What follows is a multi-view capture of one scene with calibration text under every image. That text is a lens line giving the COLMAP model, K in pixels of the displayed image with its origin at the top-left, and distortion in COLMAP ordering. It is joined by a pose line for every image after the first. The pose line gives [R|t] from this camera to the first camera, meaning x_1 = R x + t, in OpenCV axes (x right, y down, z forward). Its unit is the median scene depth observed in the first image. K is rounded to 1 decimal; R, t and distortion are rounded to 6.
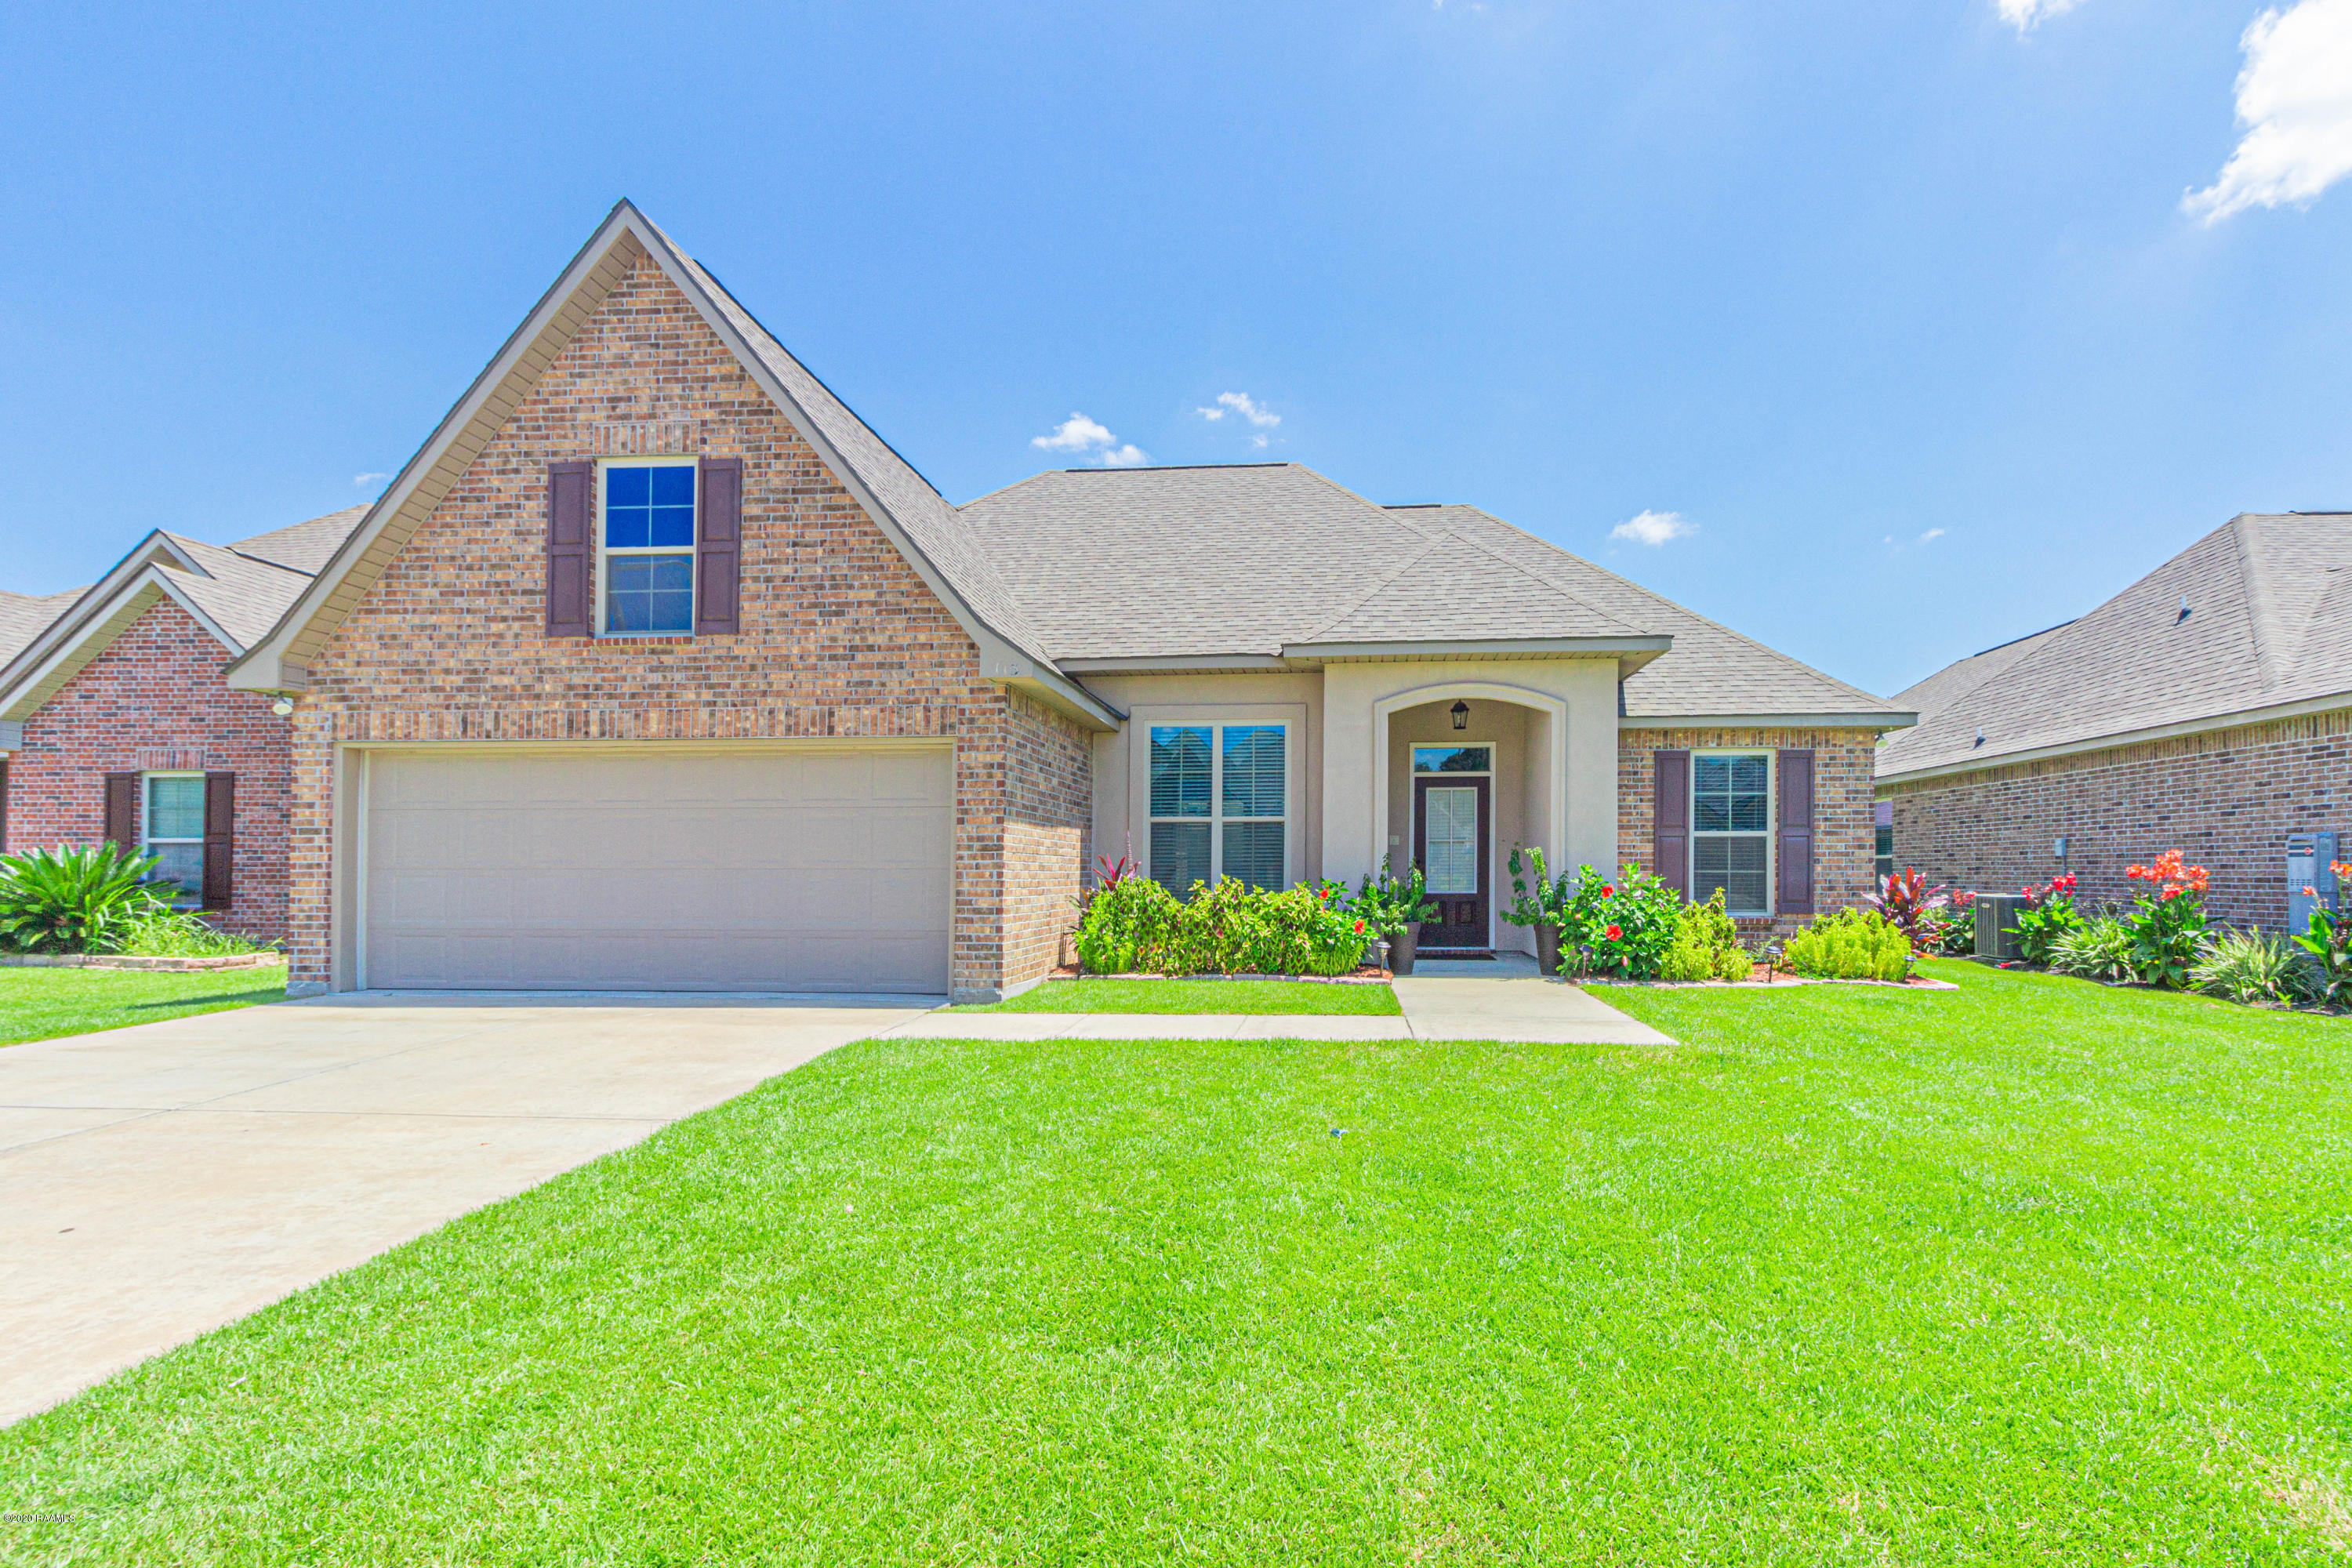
lens RADIAL K [[1146.0, 0, 1255.0], [0, 1146.0, 847.7], [0, 0, 1]] dist [0.008496, -0.000684]
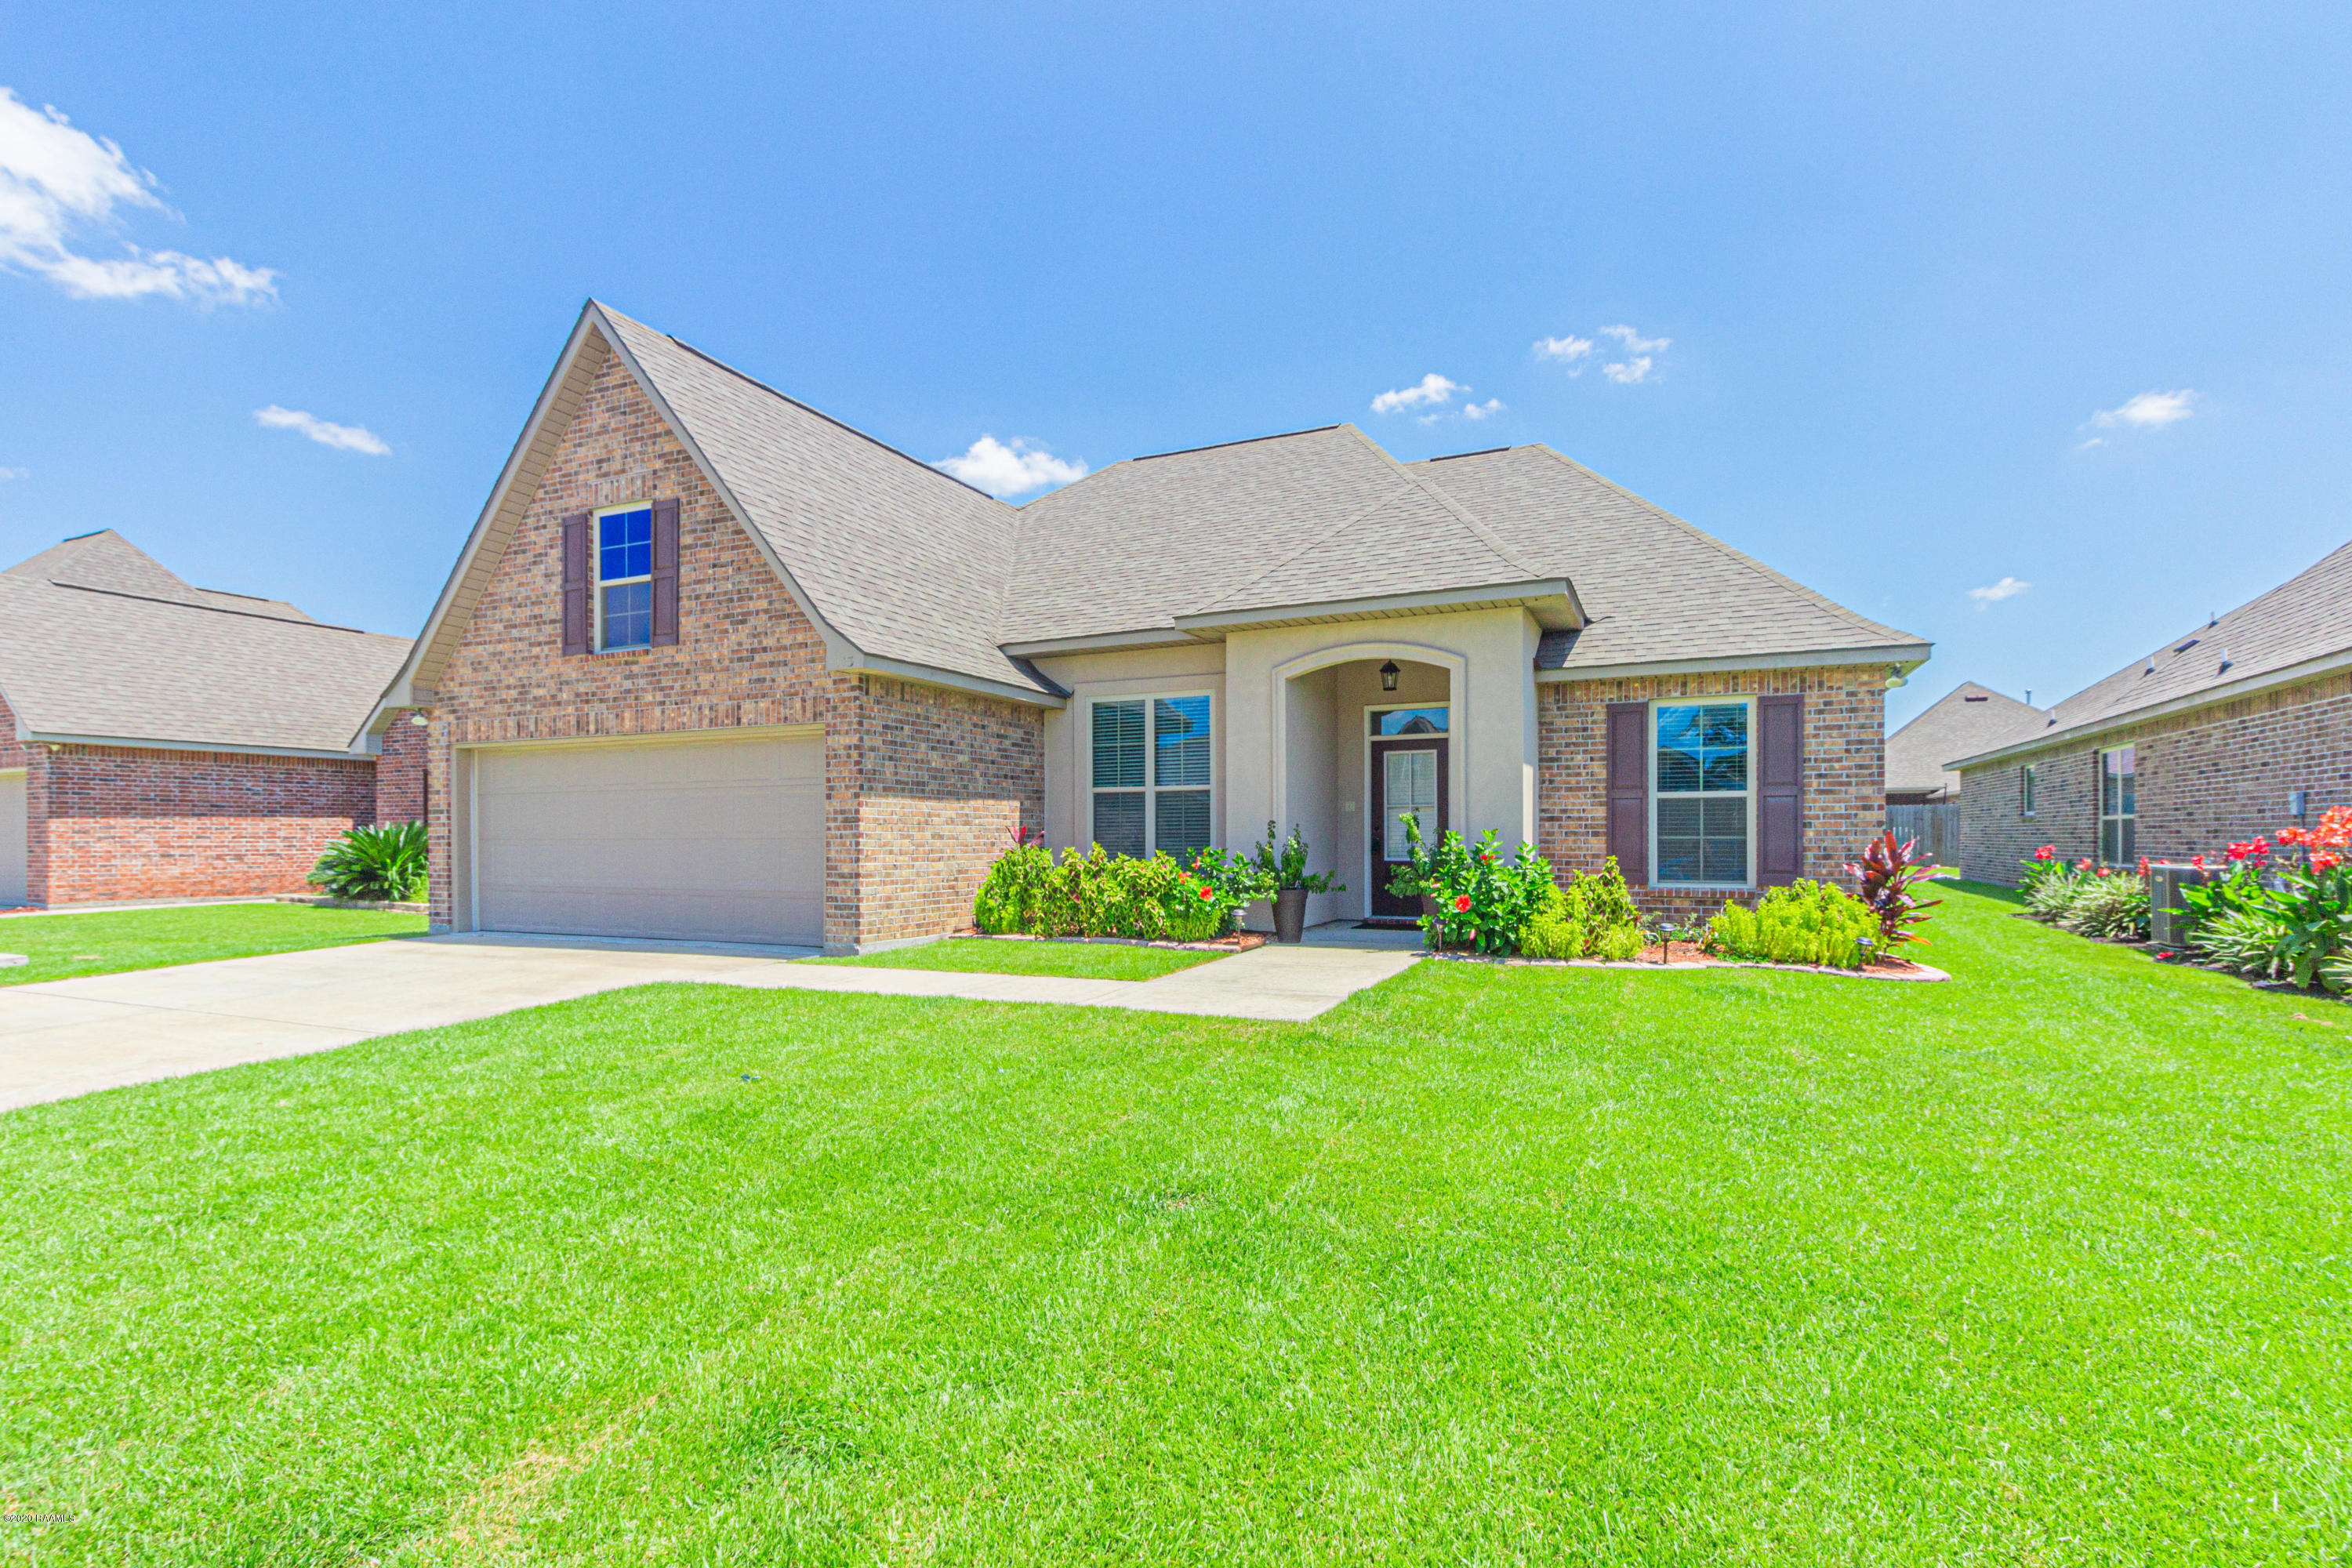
lens RADIAL K [[1146.0, 0, 1166.5], [0, 1146.0, 832.5], [0, 0, 1]] dist [0.008496, -0.000684]
pose [[0.936889, -0.004791, -0.349595, 0.440695], [0.010835, 0.999824, 0.015334, -0.001305], [0.349460, -0.018154, 0.936776, 0.044018]]
